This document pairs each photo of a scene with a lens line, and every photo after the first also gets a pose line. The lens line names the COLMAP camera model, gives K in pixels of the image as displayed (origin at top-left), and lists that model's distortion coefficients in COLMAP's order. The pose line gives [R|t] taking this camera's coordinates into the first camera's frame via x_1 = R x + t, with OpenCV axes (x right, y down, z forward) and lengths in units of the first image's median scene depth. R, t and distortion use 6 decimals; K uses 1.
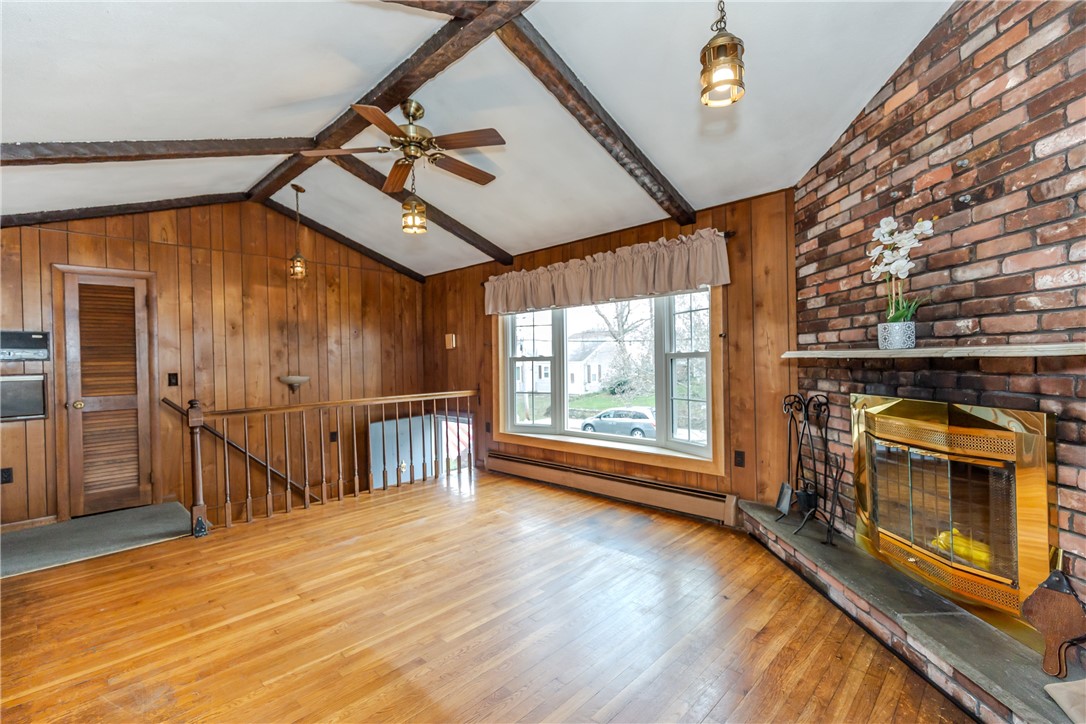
lens RADIAL K [[486.6, 0, 544.7], [0, 486.6, 363.6], [0, 0, 1]] dist [0.002216, -0.000554]
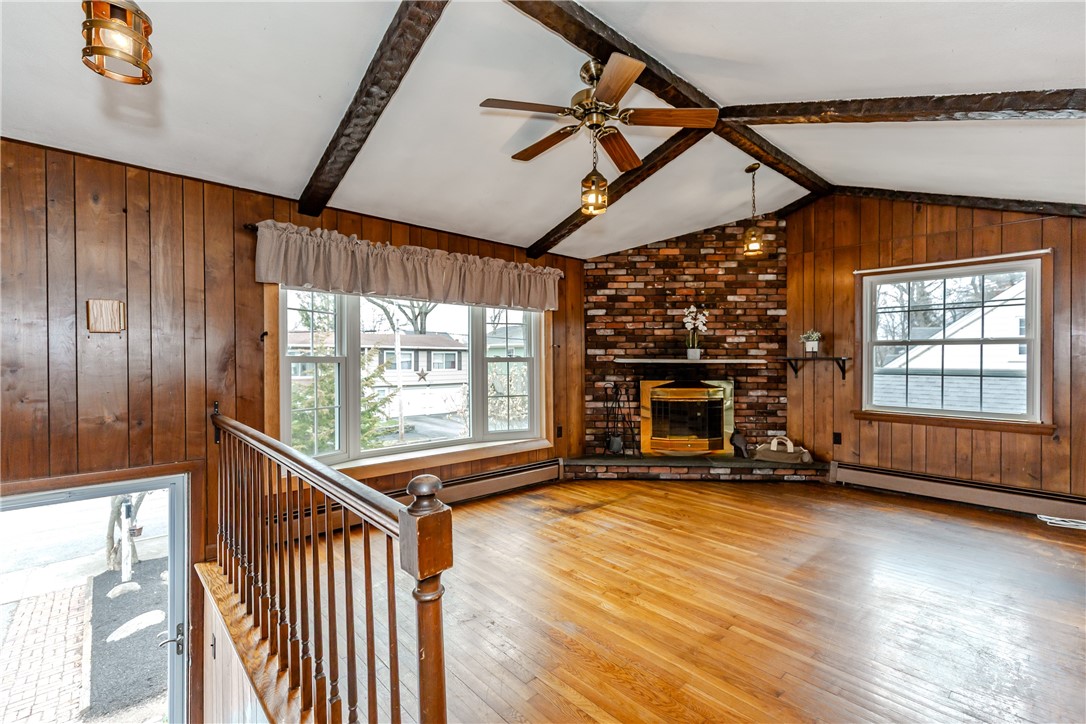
lens RADIAL K [[486.6, 0, 545.2], [0, 486.6, 363.0], [0, 0, 1]] dist [0.002216, -0.000554]
pose [[0.052484, 0.017825, 0.998463, -1.324162], [0.006506, 0.999813, -0.018191, 0.020502], [-0.998601, 0.007450, 0.052358, 1.213832]]
